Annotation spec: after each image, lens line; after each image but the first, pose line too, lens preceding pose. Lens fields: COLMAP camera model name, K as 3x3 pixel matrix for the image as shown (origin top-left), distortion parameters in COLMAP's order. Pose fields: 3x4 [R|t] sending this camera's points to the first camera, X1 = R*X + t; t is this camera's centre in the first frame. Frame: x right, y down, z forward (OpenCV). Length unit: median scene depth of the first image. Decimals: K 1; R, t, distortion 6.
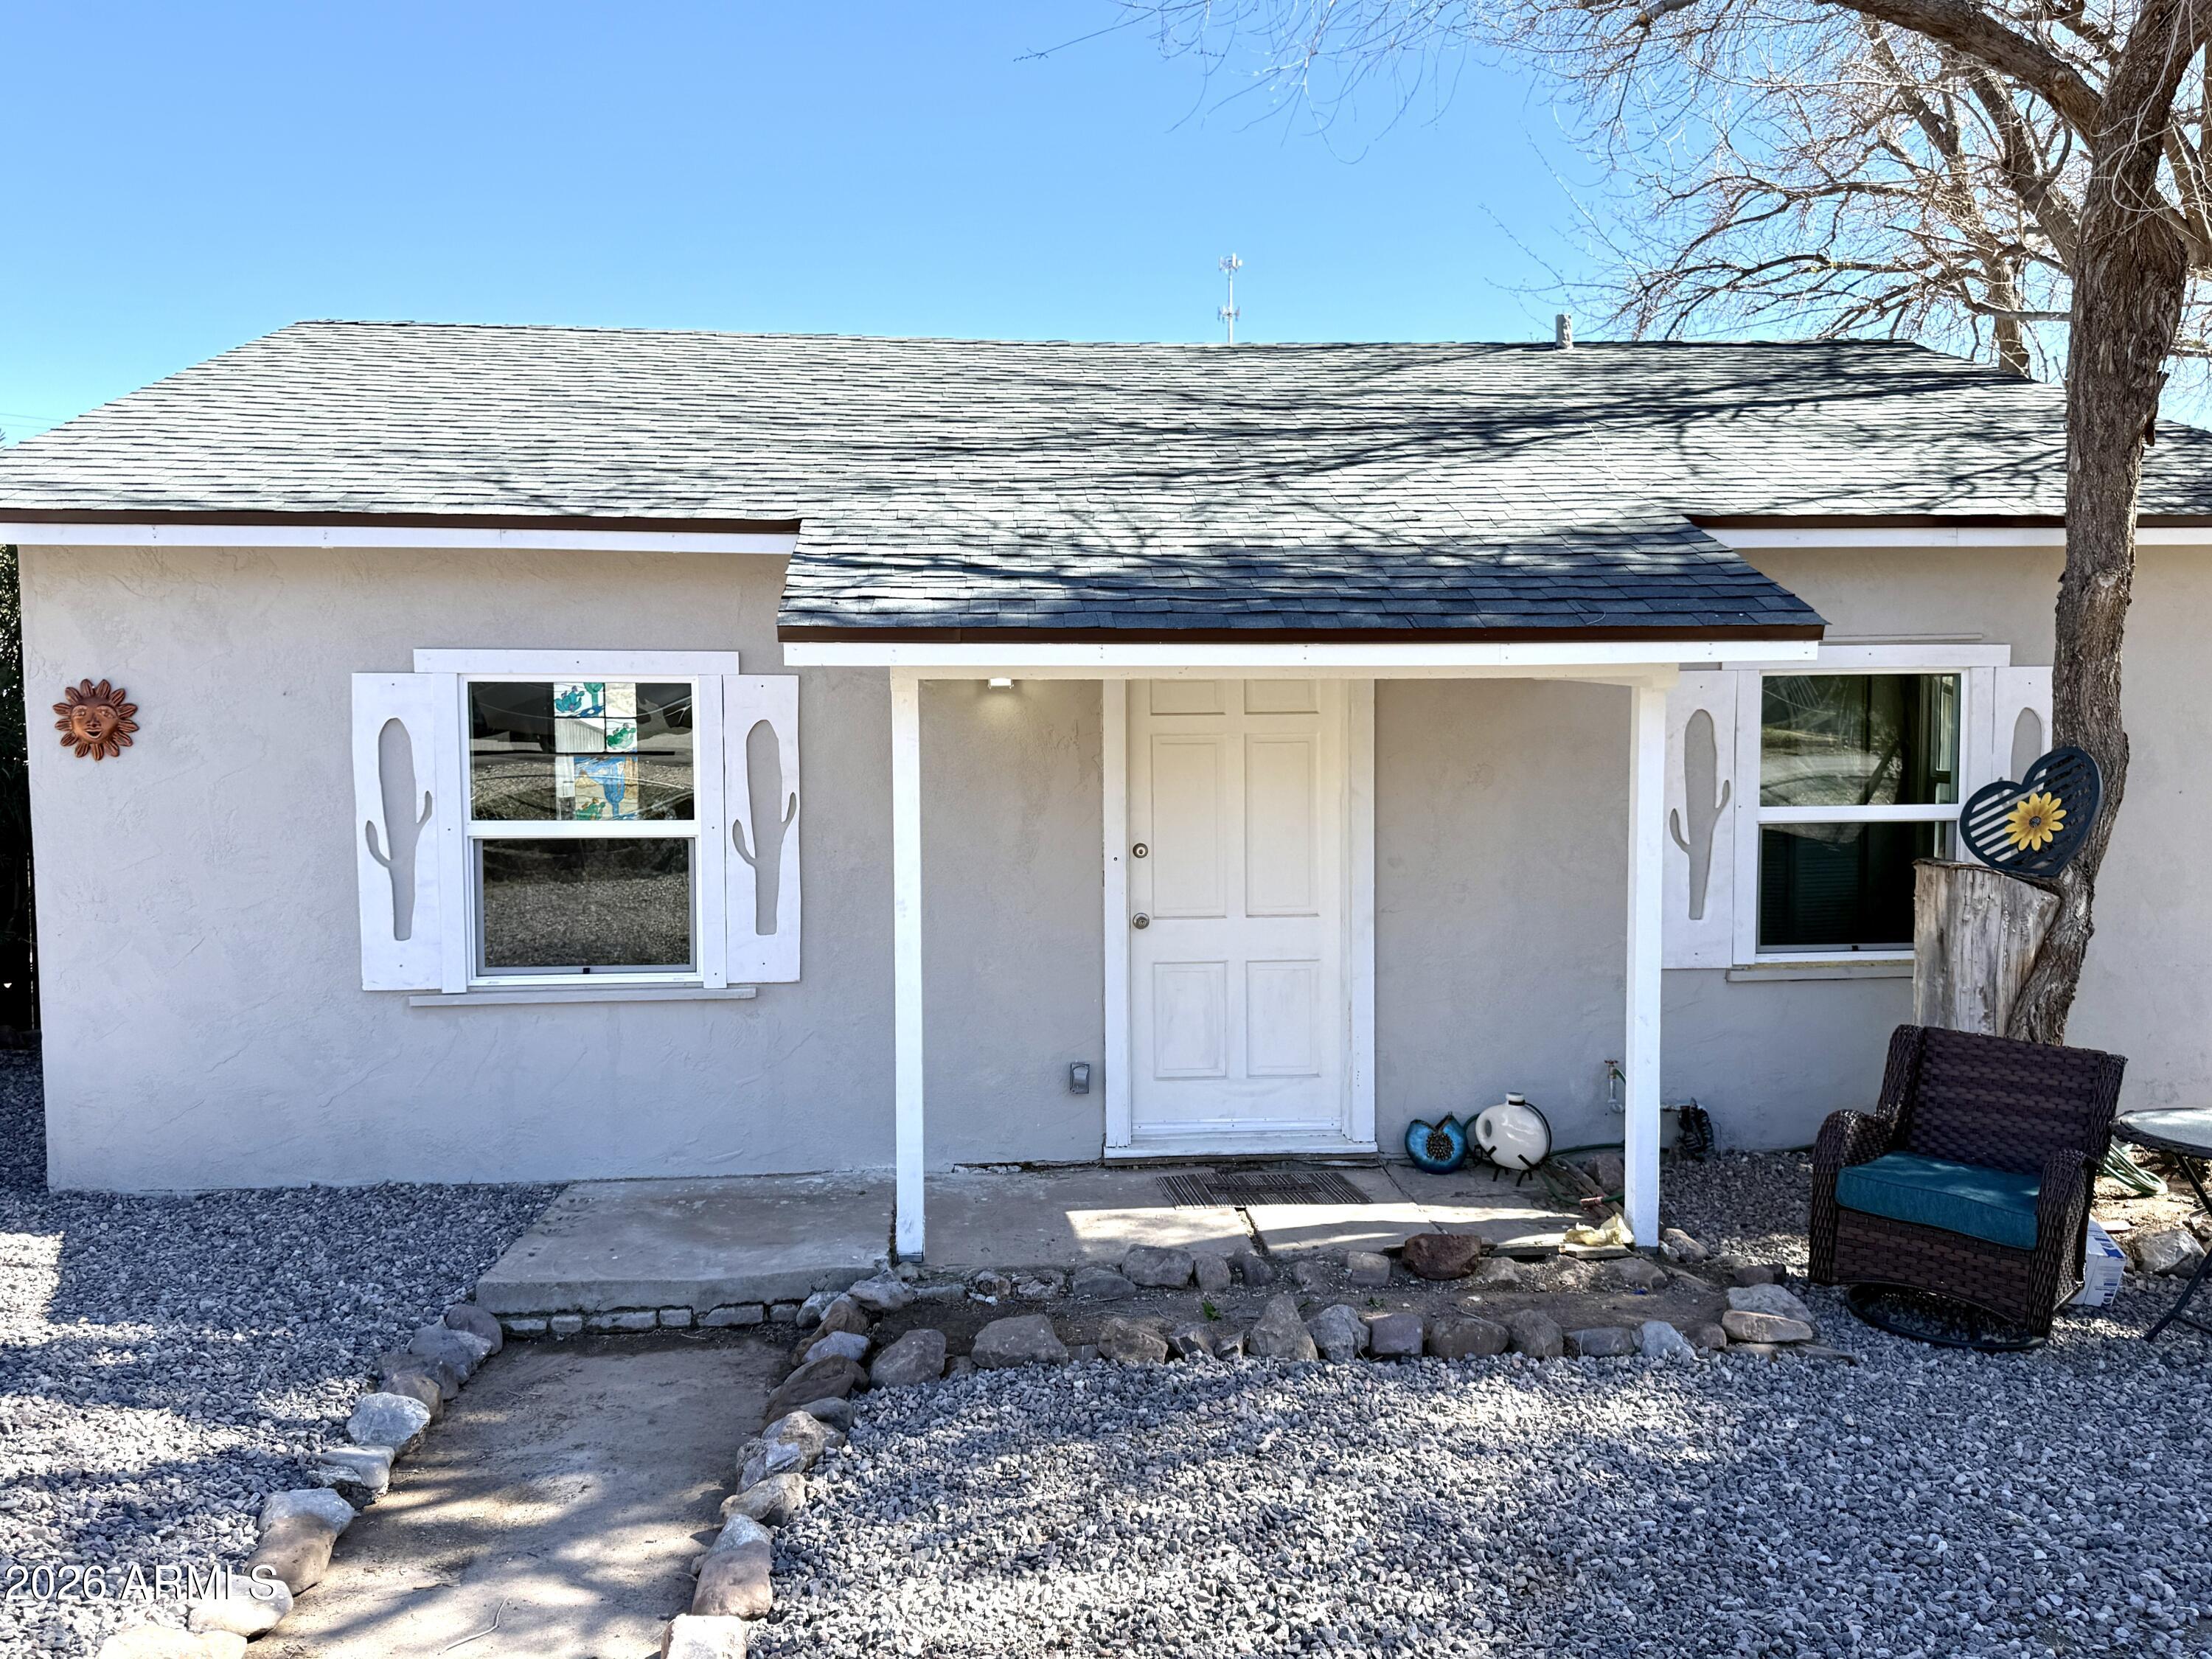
lens RADIAL K [[1858.9, 0, 1106.0], [0, 1858.9, 829.5], [0, 0, 1]] dist [0.134563, -0.217177]
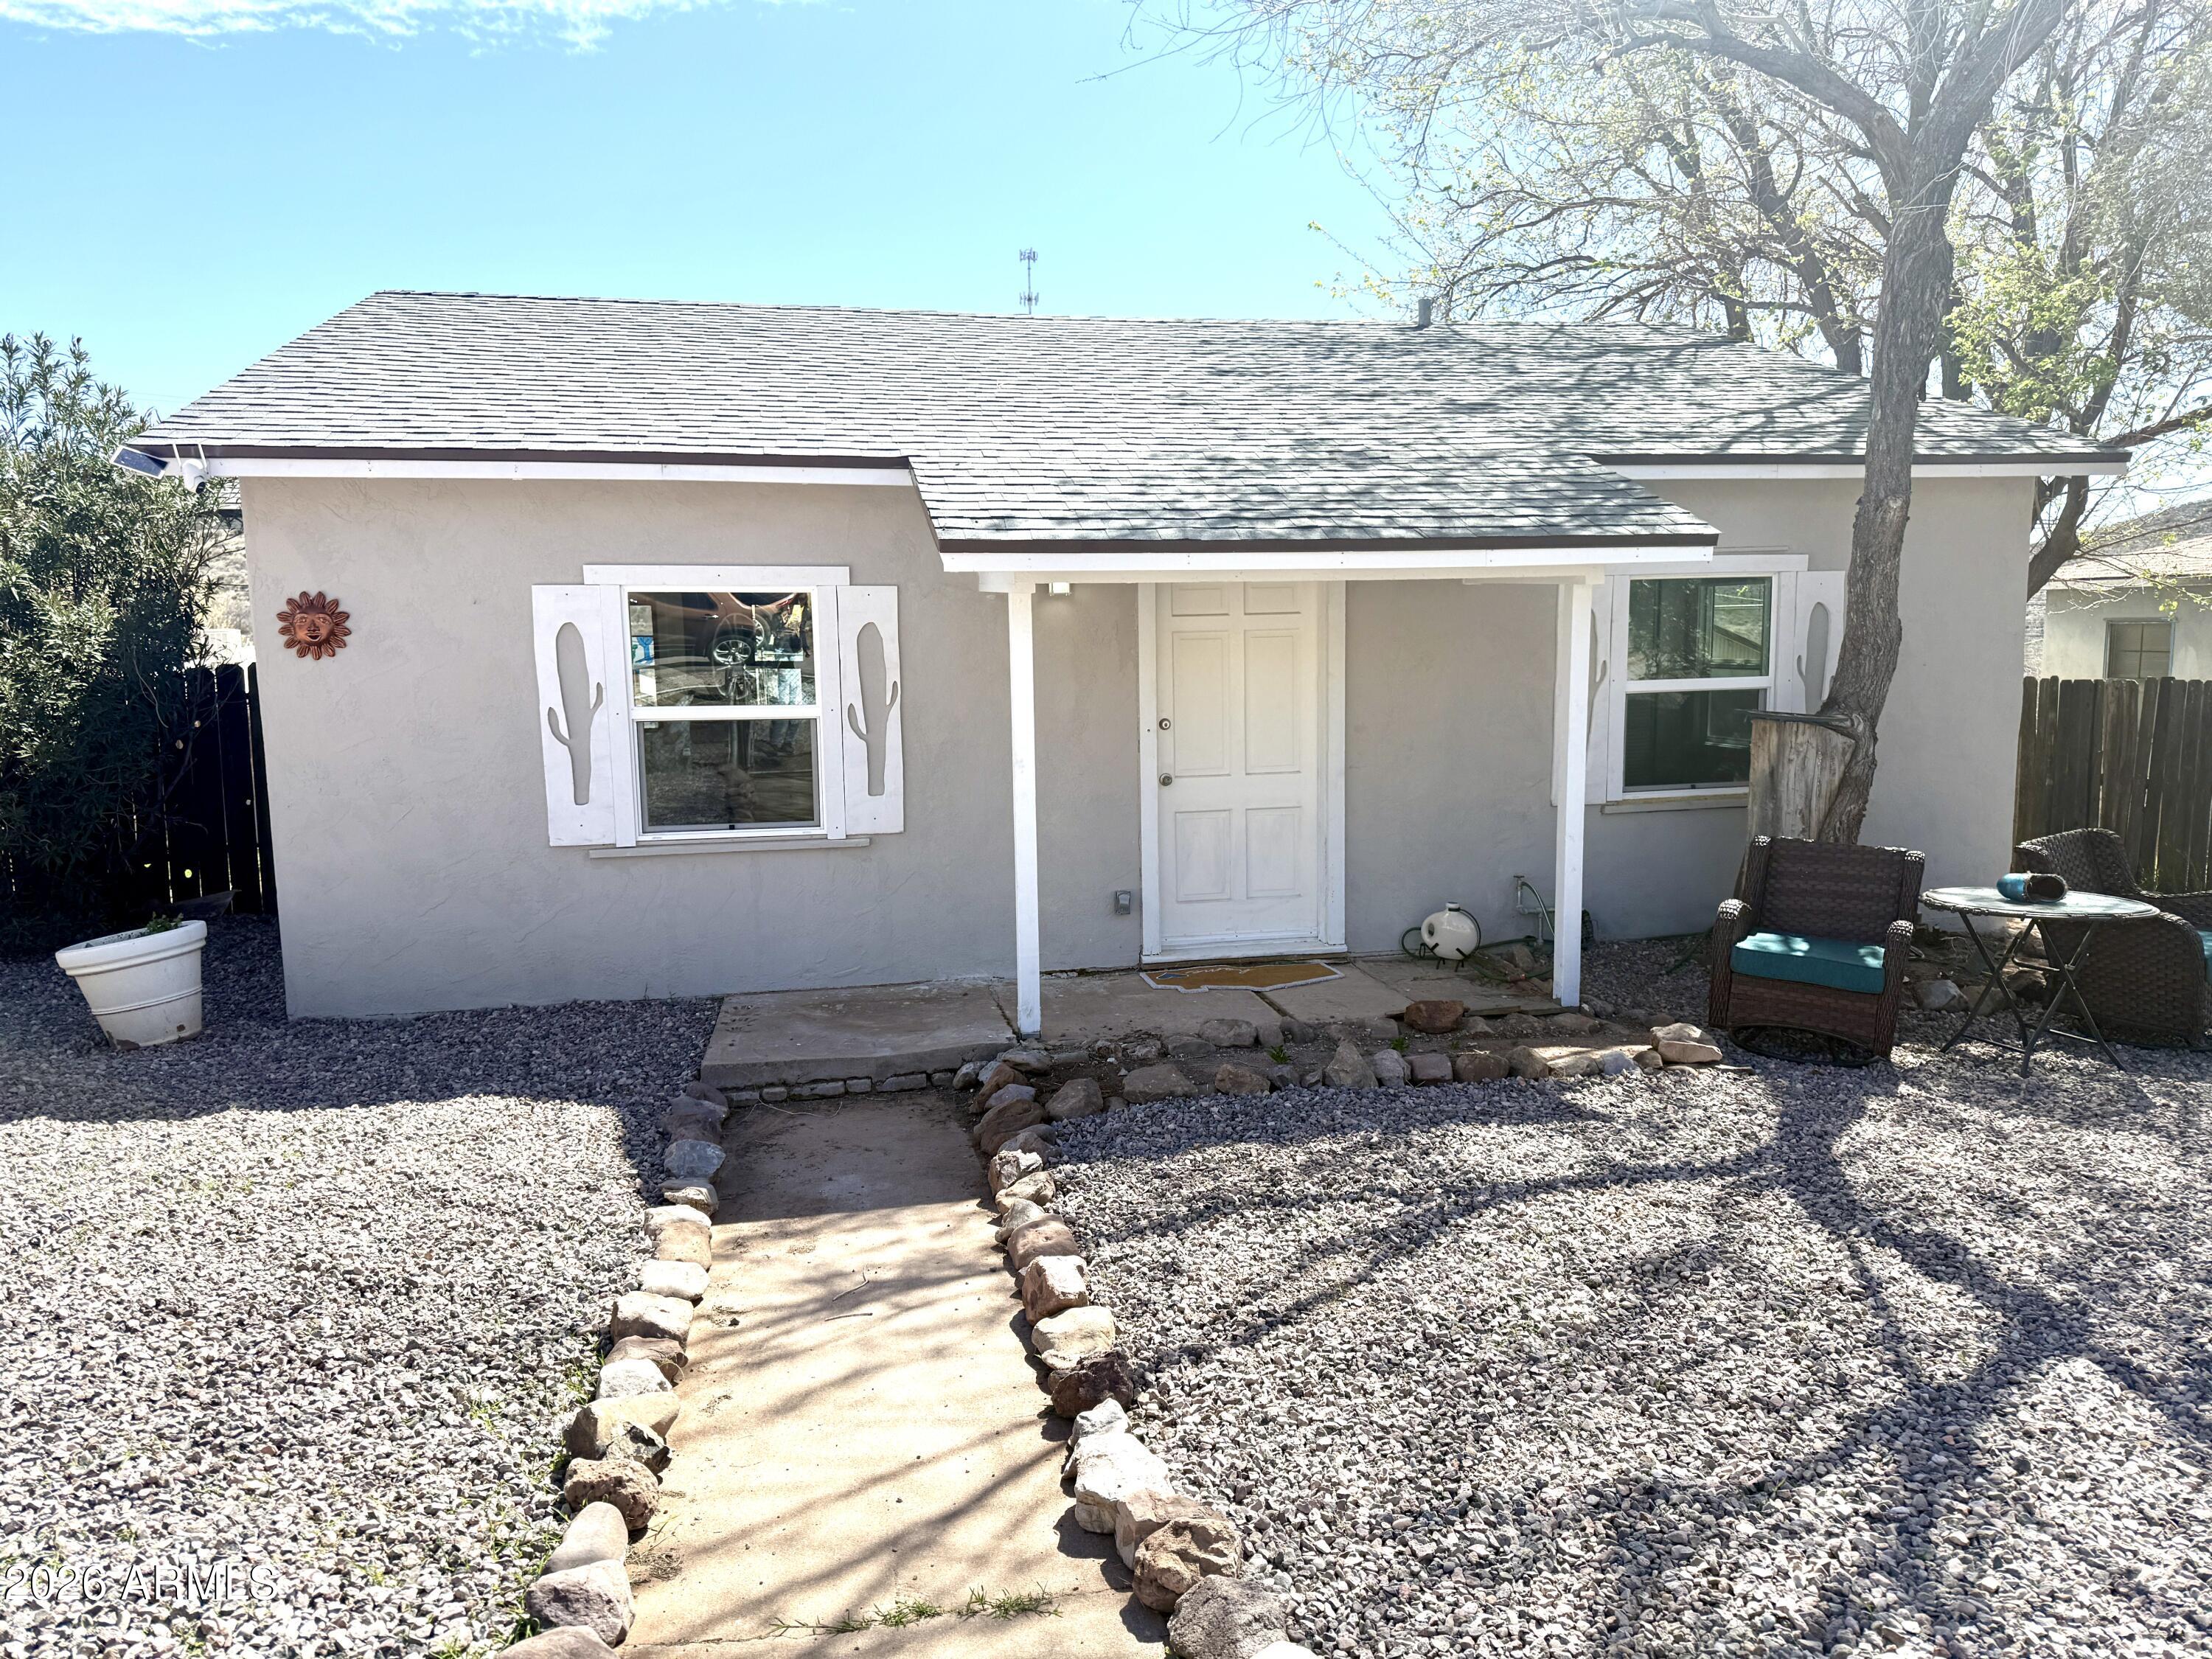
lens RADIAL K [[1538.5, 0, 1098.4], [0, 1538.5, 843.5], [0, 0, 1]] dist [0.149332, -0.248529]
pose [[0.993275, -0.026801, 0.112637, -0.155448], [0.019439, 0.997633, 0.065963, 0.023415], [-0.114138, -0.063330, 0.991444, -0.049868]]
